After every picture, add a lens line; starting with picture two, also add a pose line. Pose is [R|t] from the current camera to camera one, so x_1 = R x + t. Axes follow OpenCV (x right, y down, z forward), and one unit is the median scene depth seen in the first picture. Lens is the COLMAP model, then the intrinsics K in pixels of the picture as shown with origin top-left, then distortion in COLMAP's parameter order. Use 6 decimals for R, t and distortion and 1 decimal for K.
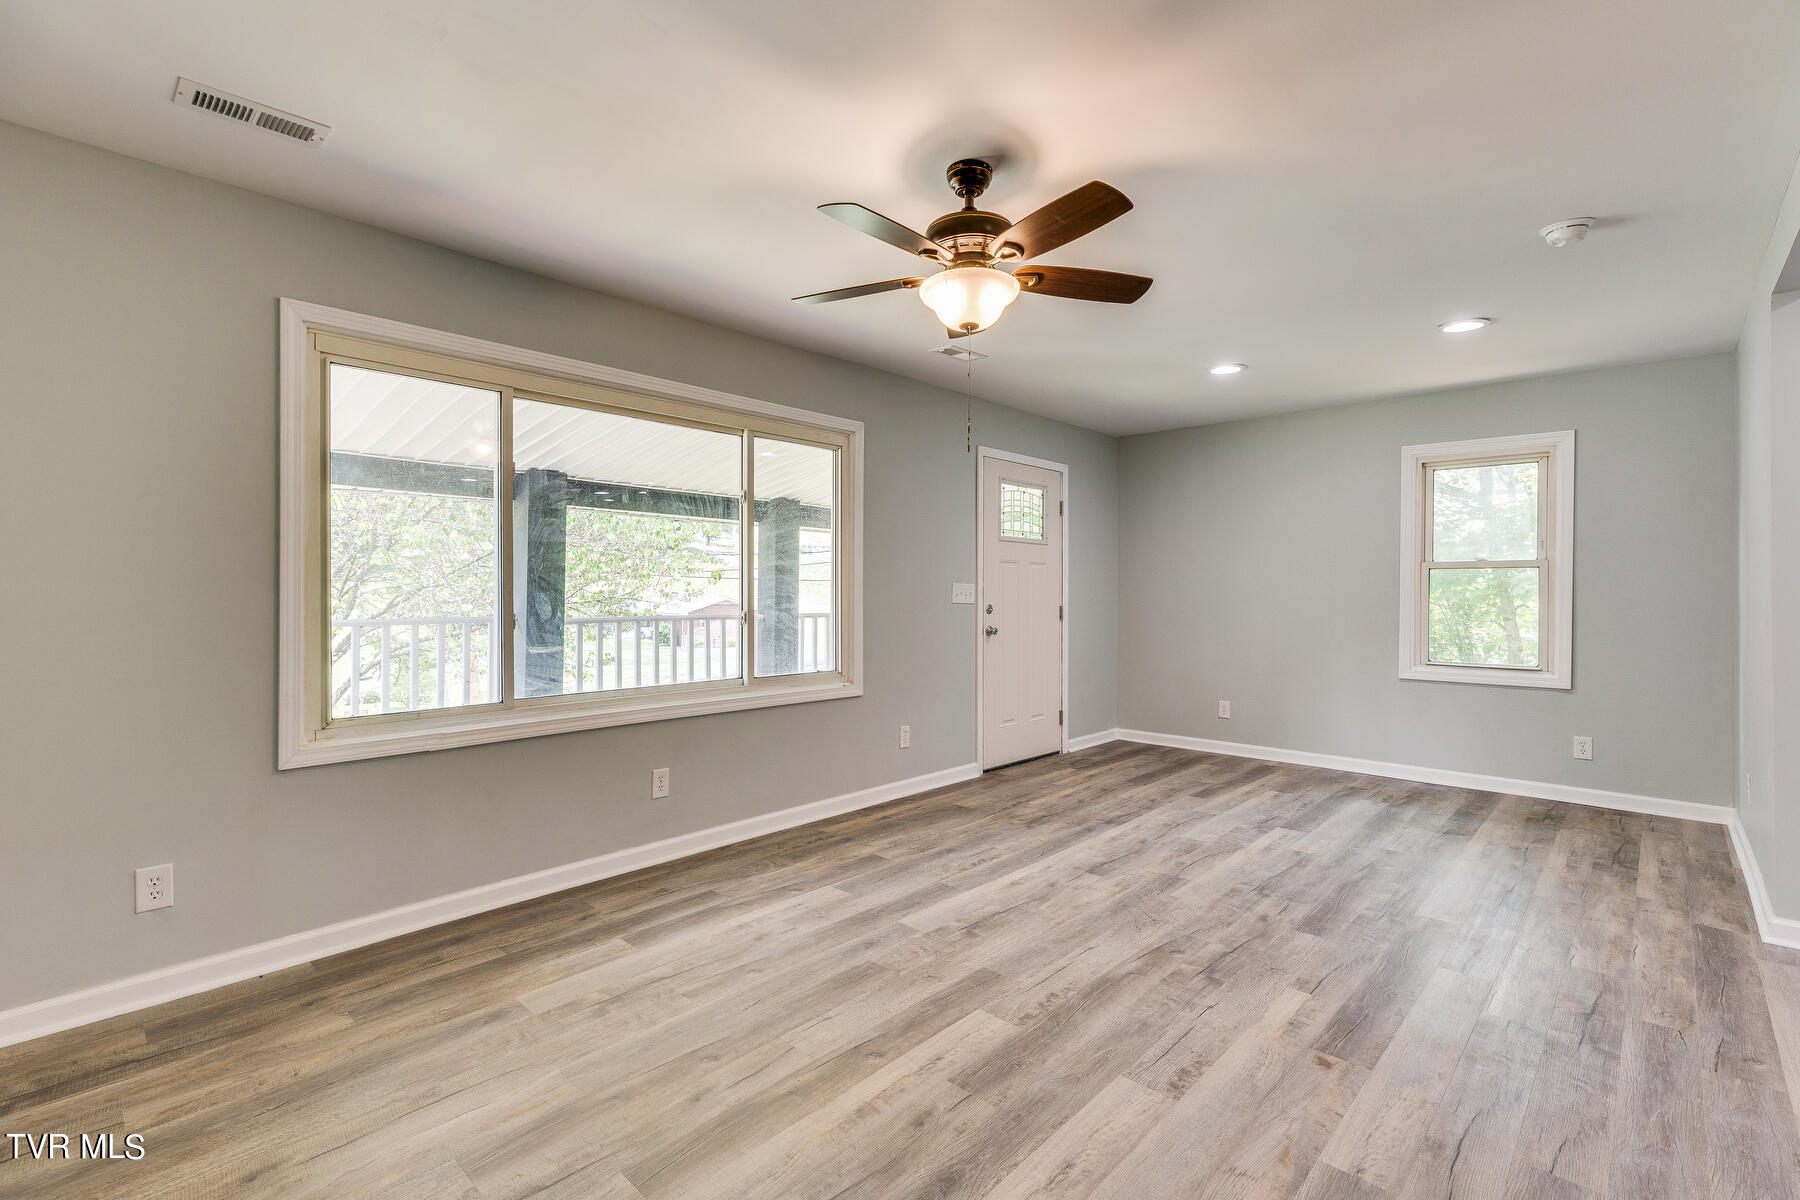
lens RADIAL K [[814.1, 0, 899.5], [0, 814.1, 597.8], [0, 0, 1]] dist [0.002319, 0.000052]
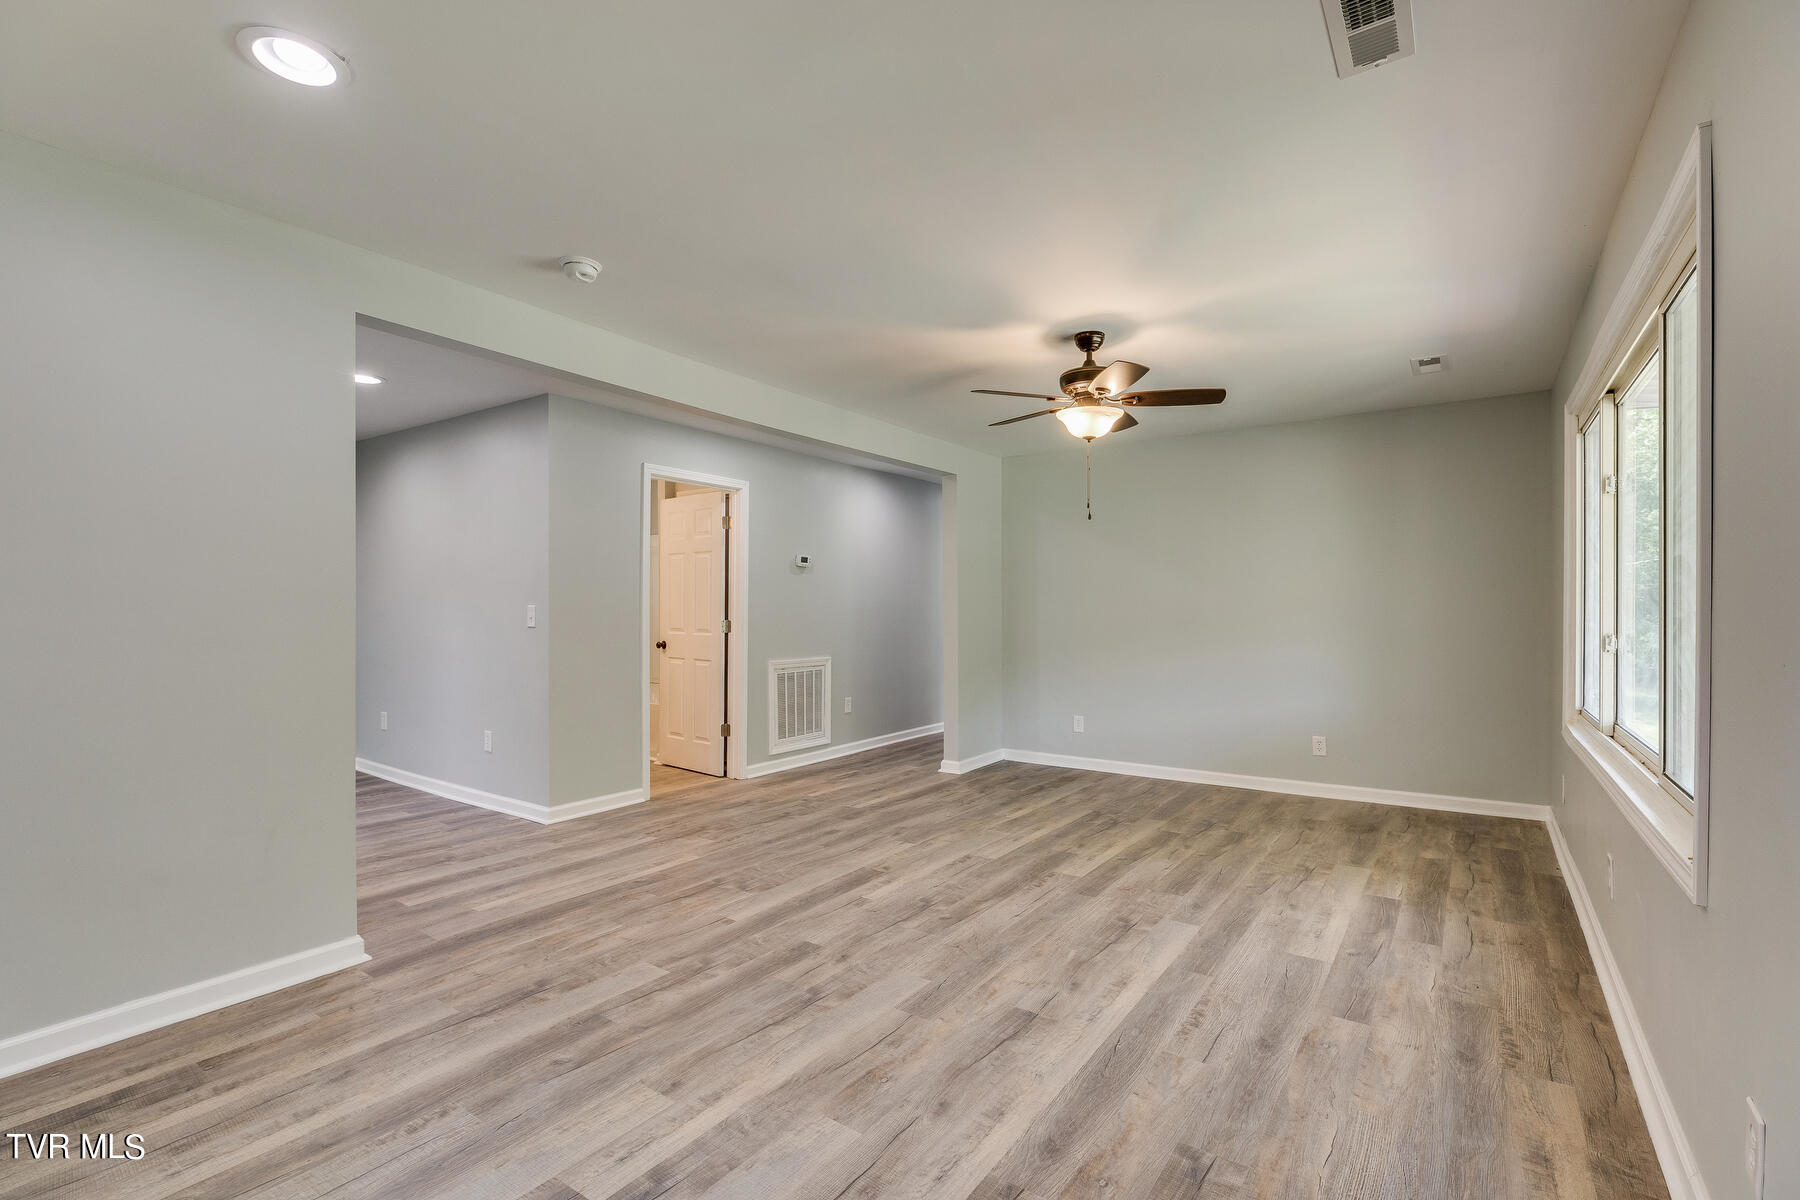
lens RADIAL K [[814.1, 0, 899.9], [0, 814.1, 606.0], [0, 0, 1]] dist [0.002319, 0.000052]
pose [[-0.990348, 0.000576, -0.138602, 0.521540], [0.000394, 0.999999, 0.001340, -0.014658], [0.138602, 0.001273, -0.990347, 1.975574]]
